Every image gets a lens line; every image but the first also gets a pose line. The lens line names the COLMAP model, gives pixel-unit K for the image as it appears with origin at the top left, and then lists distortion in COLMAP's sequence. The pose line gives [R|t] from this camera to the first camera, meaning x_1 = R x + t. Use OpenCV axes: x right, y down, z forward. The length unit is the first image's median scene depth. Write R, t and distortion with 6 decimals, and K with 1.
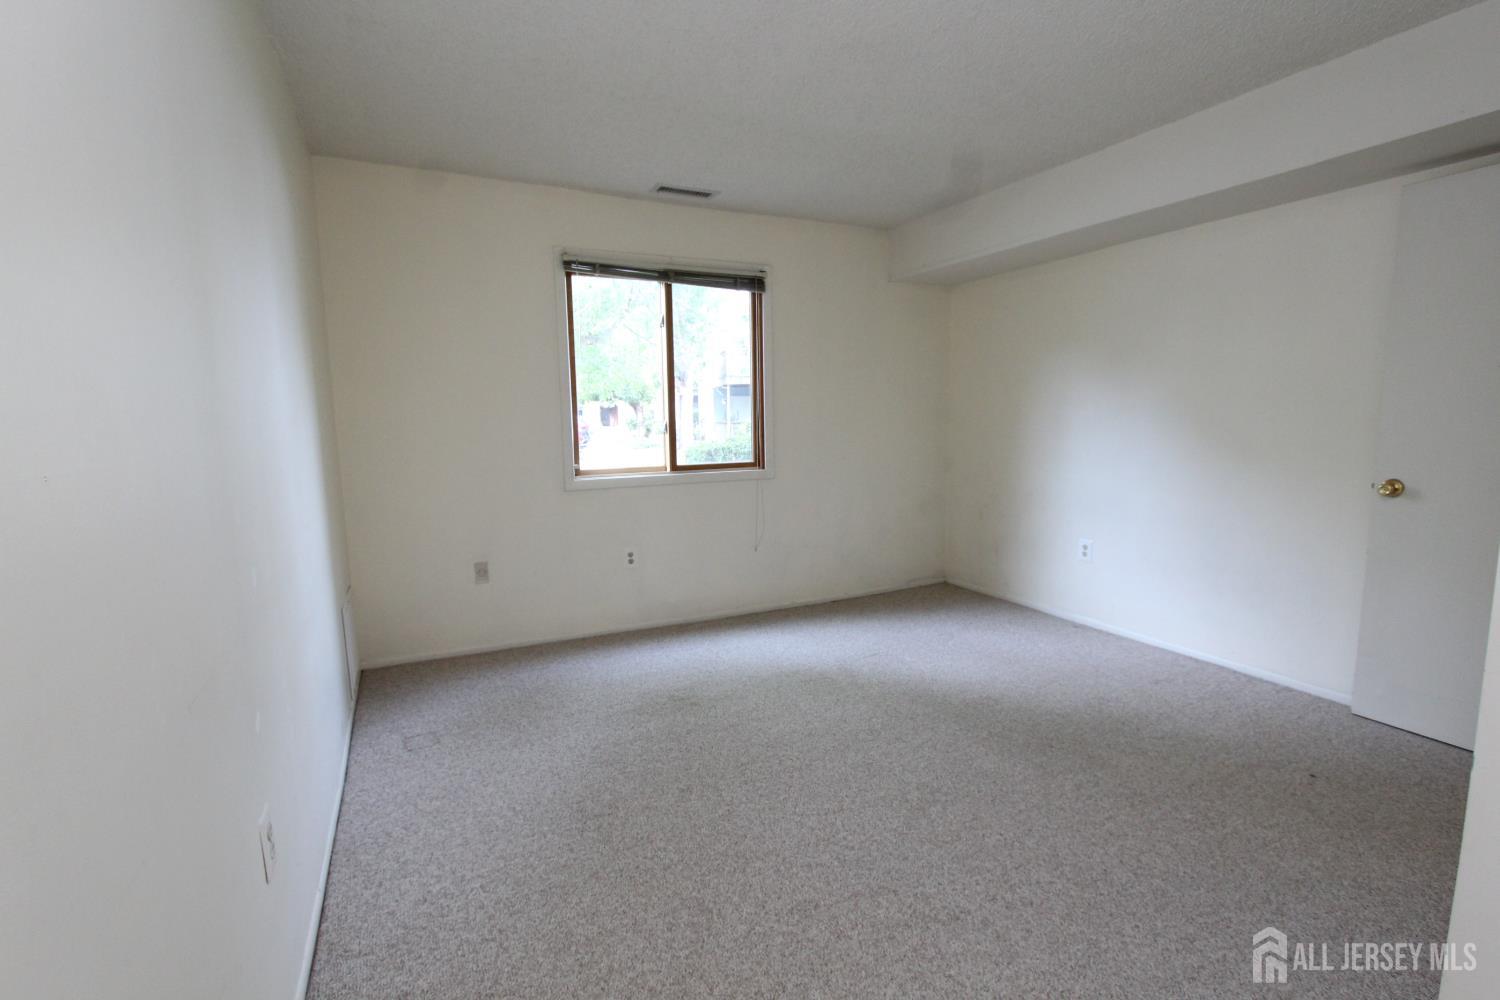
lens RADIAL K [[686.6, 0, 739.2], [0, 686.6, 498.3], [0, 0, 1]] dist [-0.015032, 0.000361]
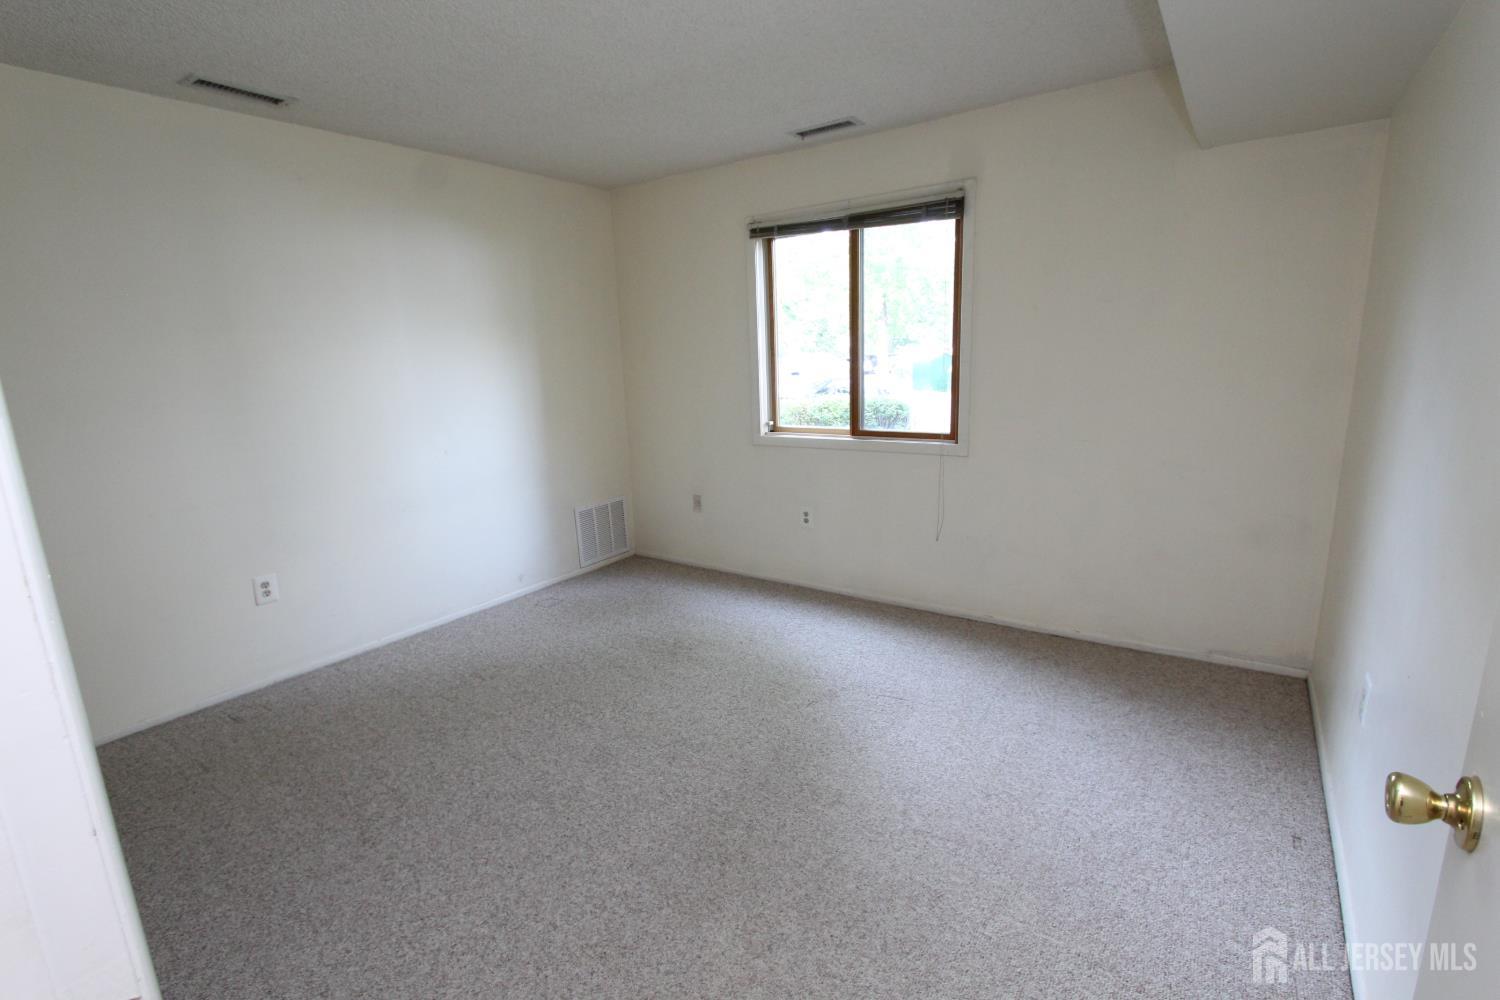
lens RADIAL K [[686.6, 0, 745.9], [0, 686.6, 500.0], [0, 0, 1]] dist [-0.015032, 0.000361]
pose [[0.489766, 0.178937, -0.853294, 0.707618], [-0.077203, 0.983768, 0.161986, -0.103042], [0.868429, -0.013458, 0.495631, 0.448124]]
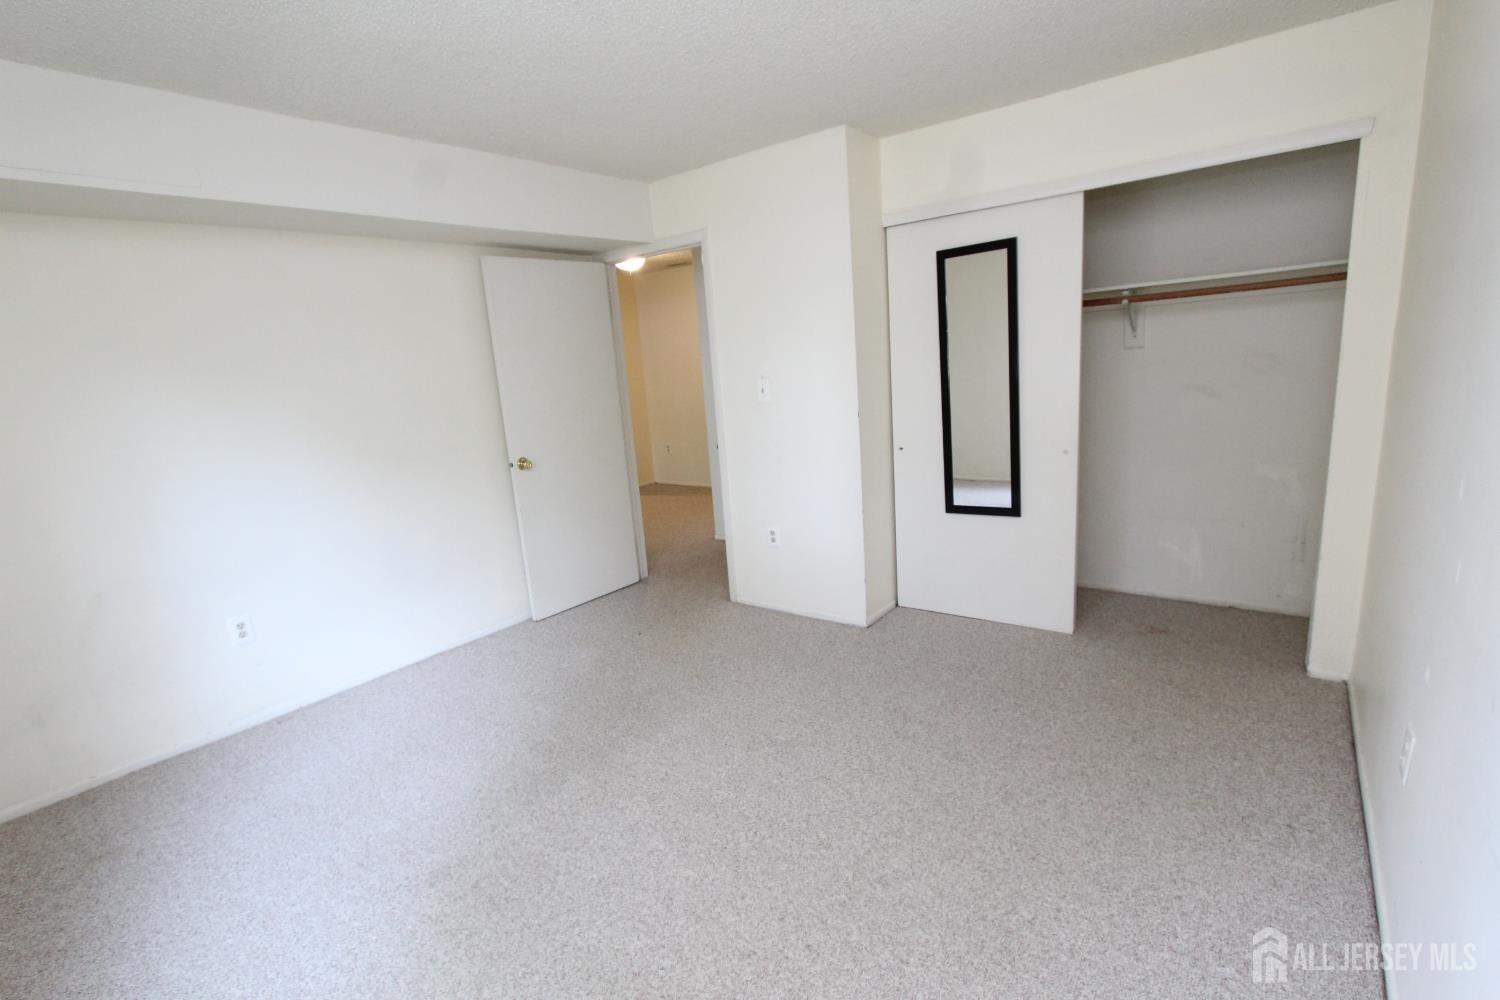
lens RADIAL K [[686.6, 0, 742.8], [0, 686.6, 506.4], [0, 0, 1]] dist [-0.015032, 0.000361]
pose [[-0.439771, -0.142528, 0.886729, -0.407271], [0.186340, 0.951362, 0.245332, -0.143117], [-0.878566, 0.273123, -0.391822, 0.824255]]
